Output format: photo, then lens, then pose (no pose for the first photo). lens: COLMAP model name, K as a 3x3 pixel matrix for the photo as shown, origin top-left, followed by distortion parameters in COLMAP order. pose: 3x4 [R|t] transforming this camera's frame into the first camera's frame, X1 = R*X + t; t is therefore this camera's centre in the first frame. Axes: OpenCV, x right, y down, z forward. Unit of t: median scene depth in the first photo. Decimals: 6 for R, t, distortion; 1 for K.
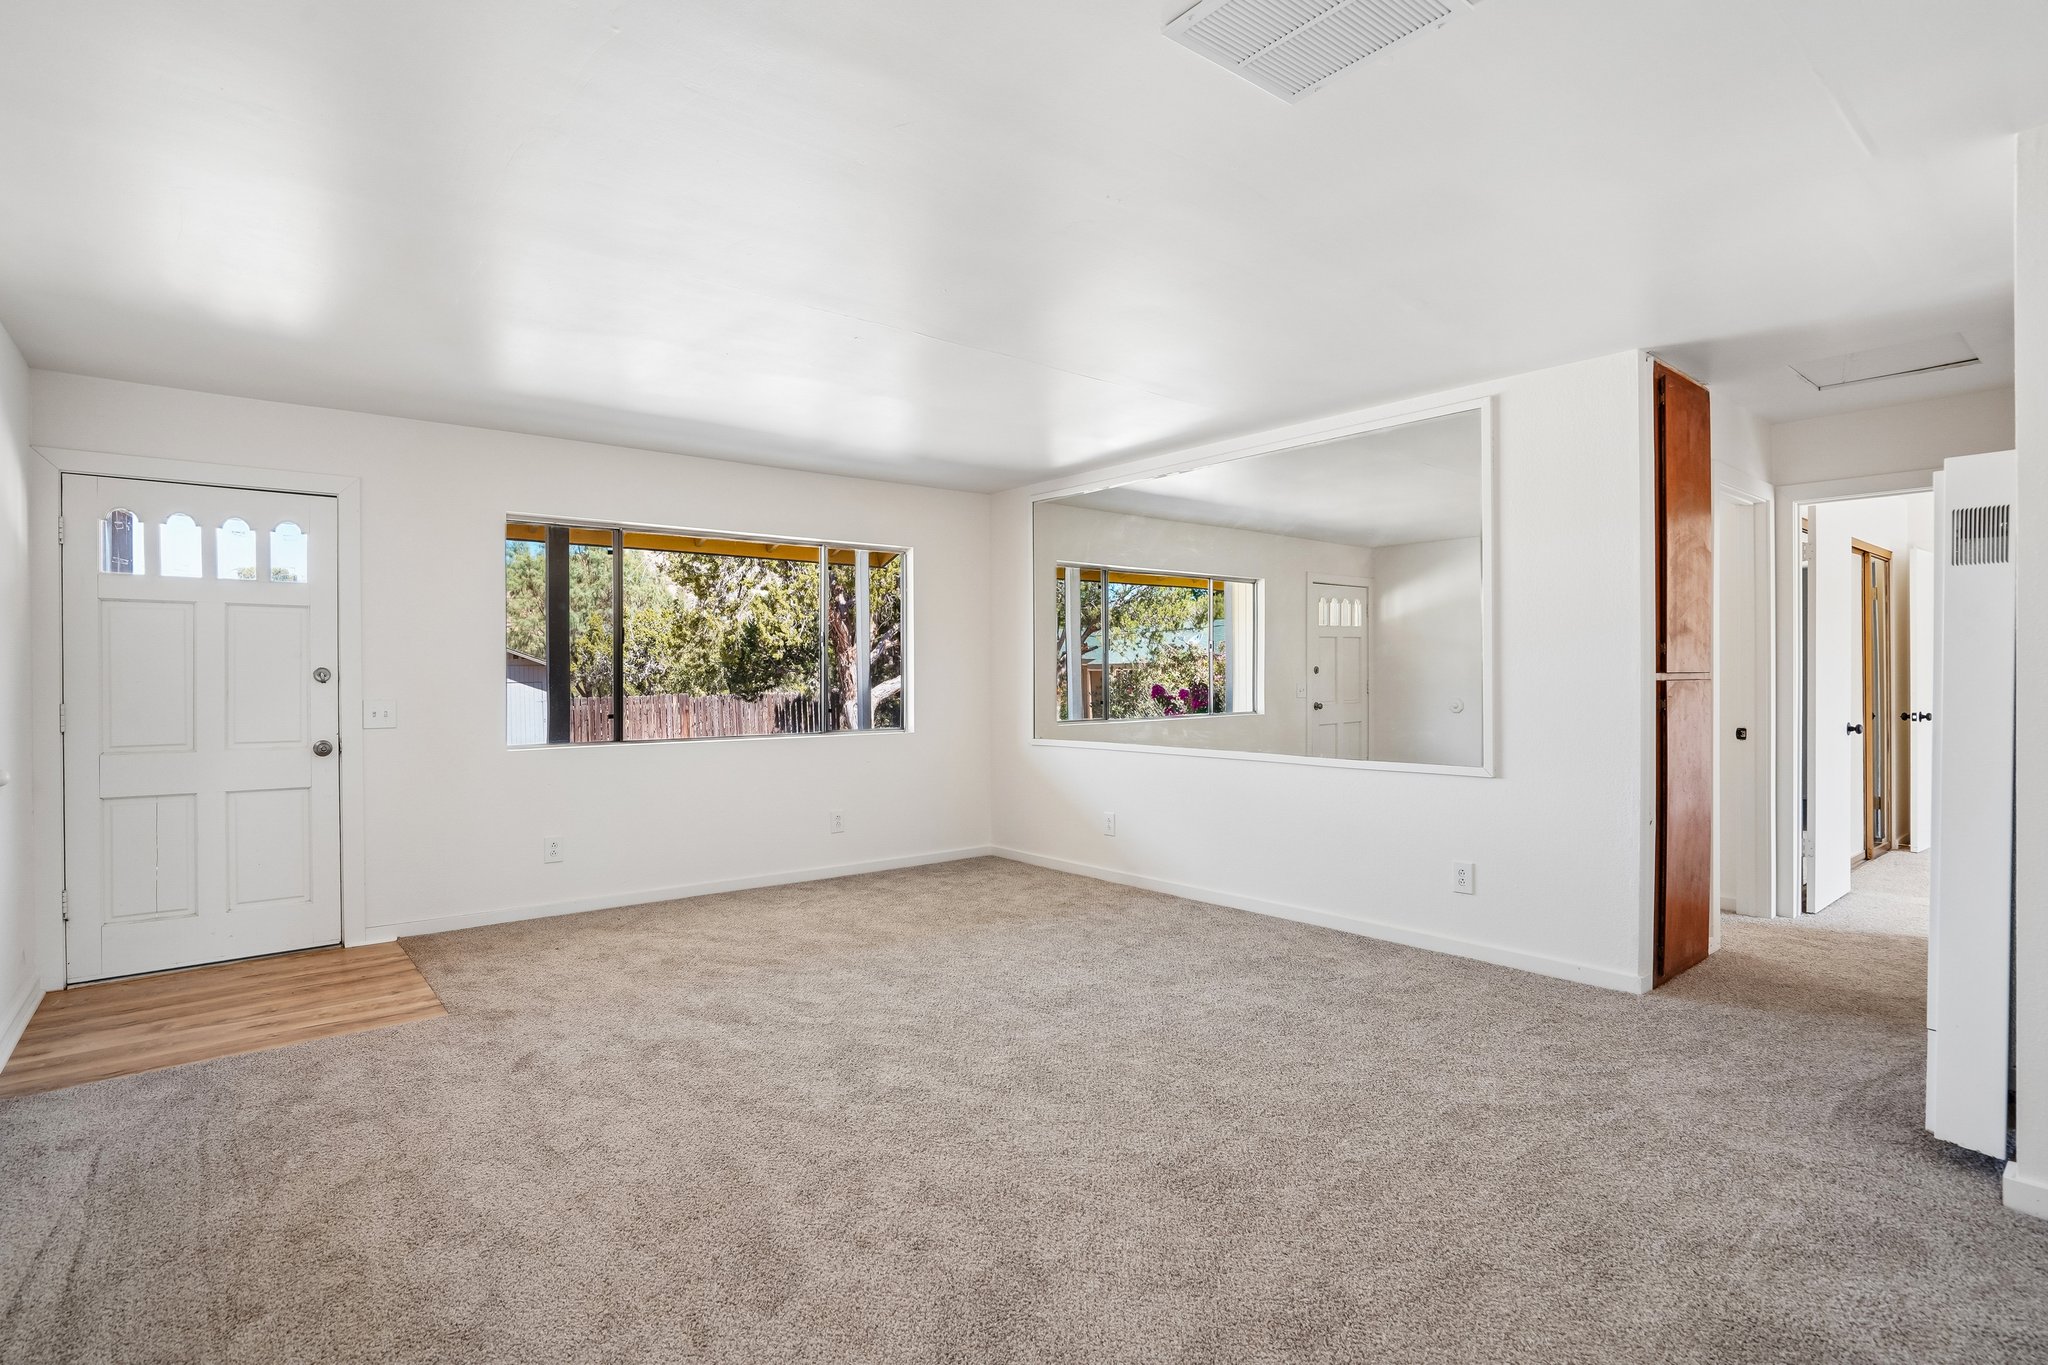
lens RADIAL K [[1007.3, 0, 1024.0], [0, 1007.3, 682.5], [0, 0, 1]] dist [-0.003094, -0.000195]
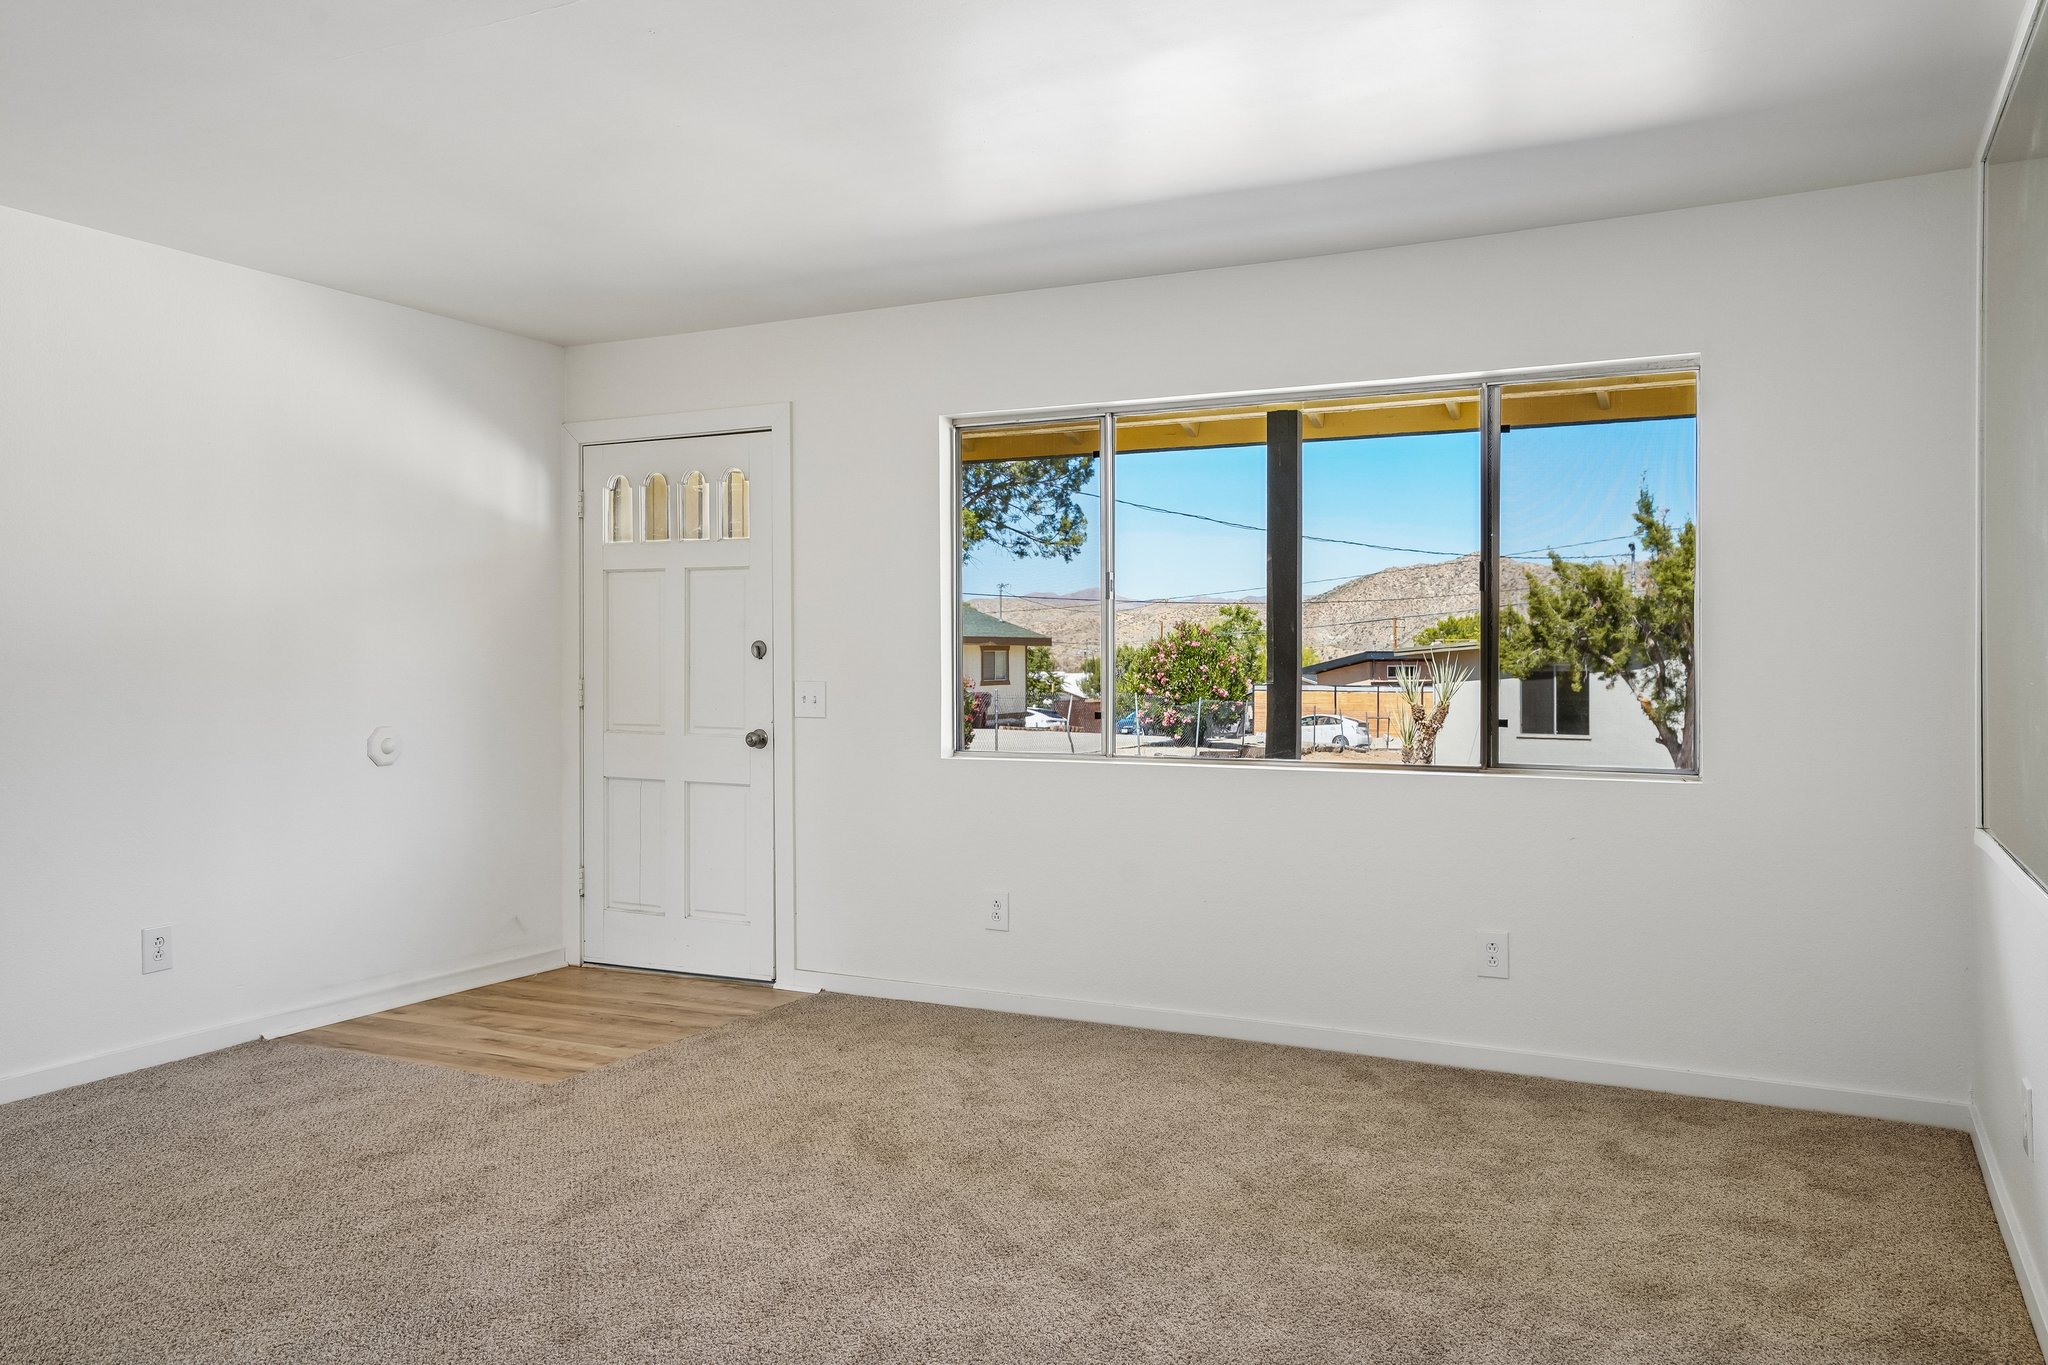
lens RADIAL K [[1540.9, 0, 1024.0], [0, 1540.9, 682.5], [0, 0, 1]] dist [0.009978, 0.003393]
pose [[0.402503, 0.010957, -0.915353, 0.532539], [-0.006958, 0.999936, 0.008910, 0.006884], [0.915392, 0.002783, 0.402553, 0.690589]]
